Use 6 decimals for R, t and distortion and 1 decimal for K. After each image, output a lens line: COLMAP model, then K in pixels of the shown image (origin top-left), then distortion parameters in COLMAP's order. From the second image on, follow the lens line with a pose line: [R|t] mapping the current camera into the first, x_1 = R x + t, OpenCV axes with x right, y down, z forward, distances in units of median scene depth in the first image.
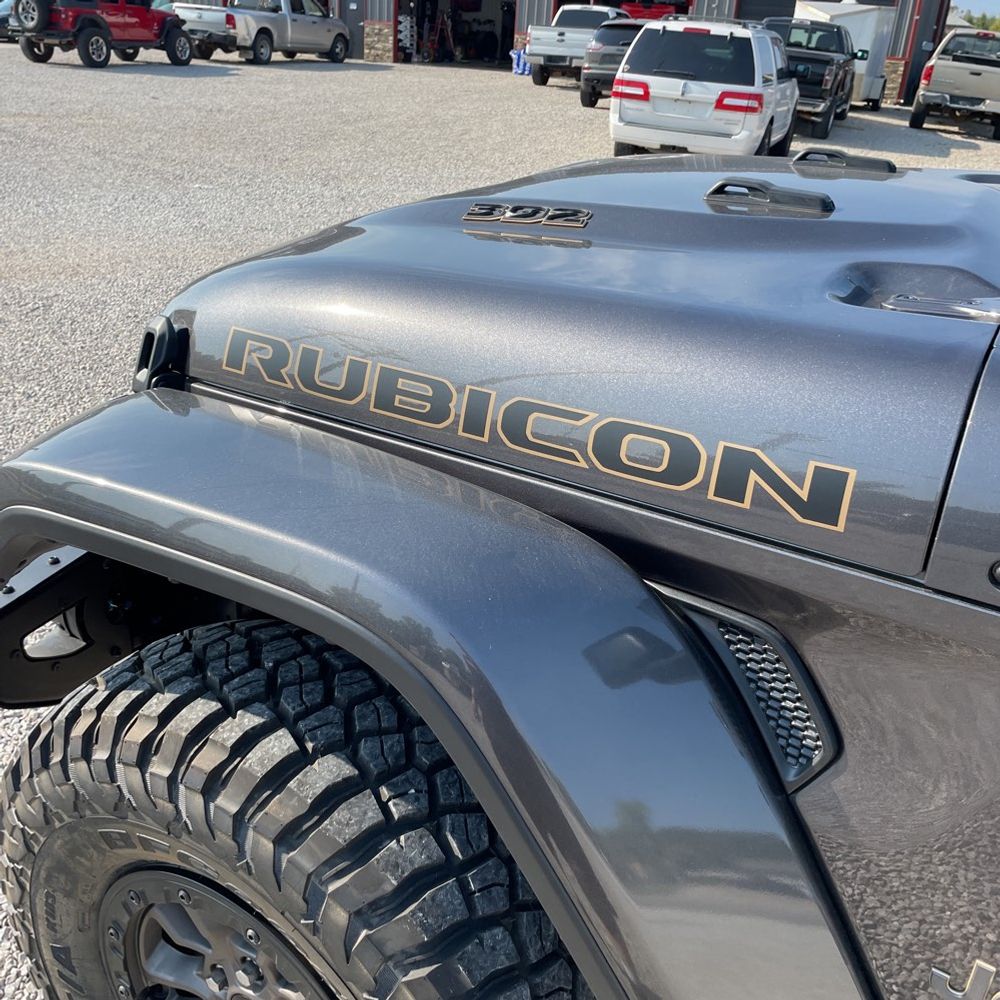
lens RADIAL K [[1007.9, 0, 491.9], [0, 1007.9, 496.1], [0, 0, 1]] dist [0.075922, -0.093881]
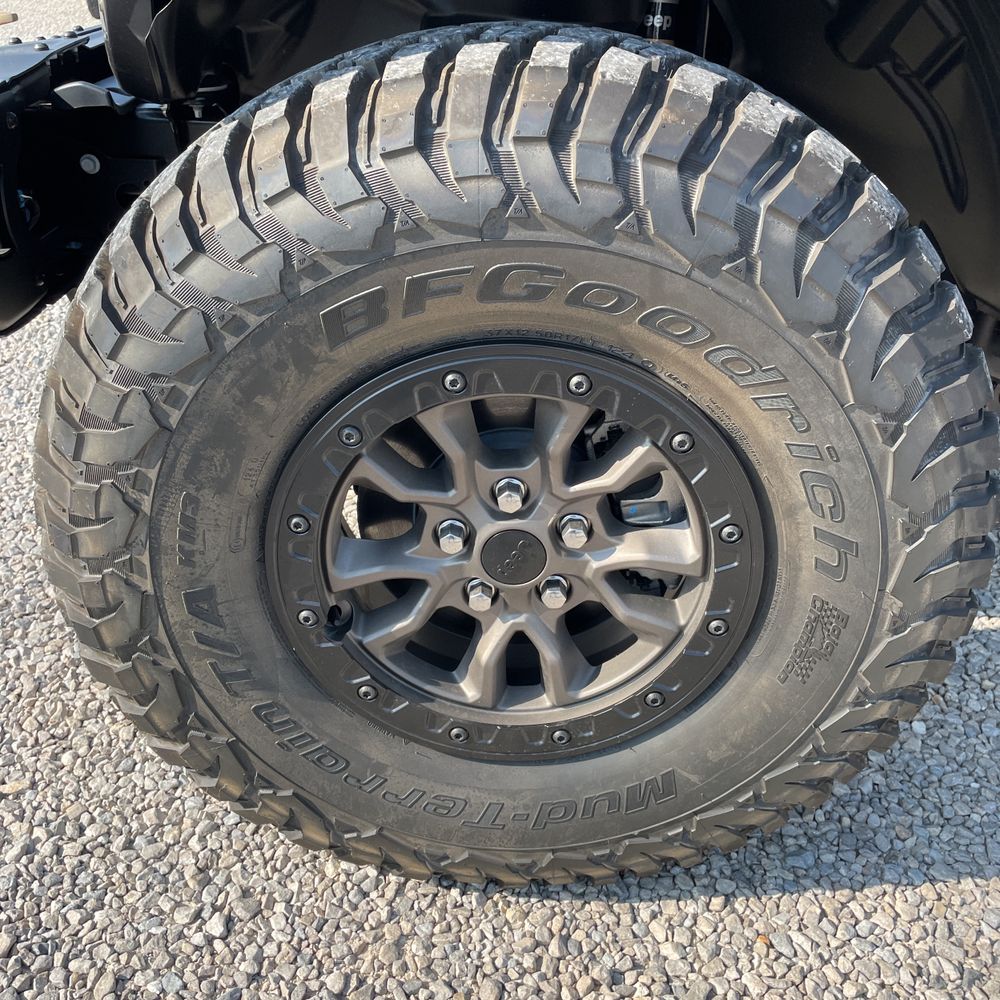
lens RADIAL K [[1032.4, 0, 498.6], [0, 1032.4, 467.7], [0, 0, 1]] dist [-0.112542, -0.000471]
pose [[0.868571, -0.266287, 0.417943, -0.556503], [0.228726, 0.963575, 0.138590, 0.338229], [-0.439624, -0.024781, 0.897840, 0.322068]]
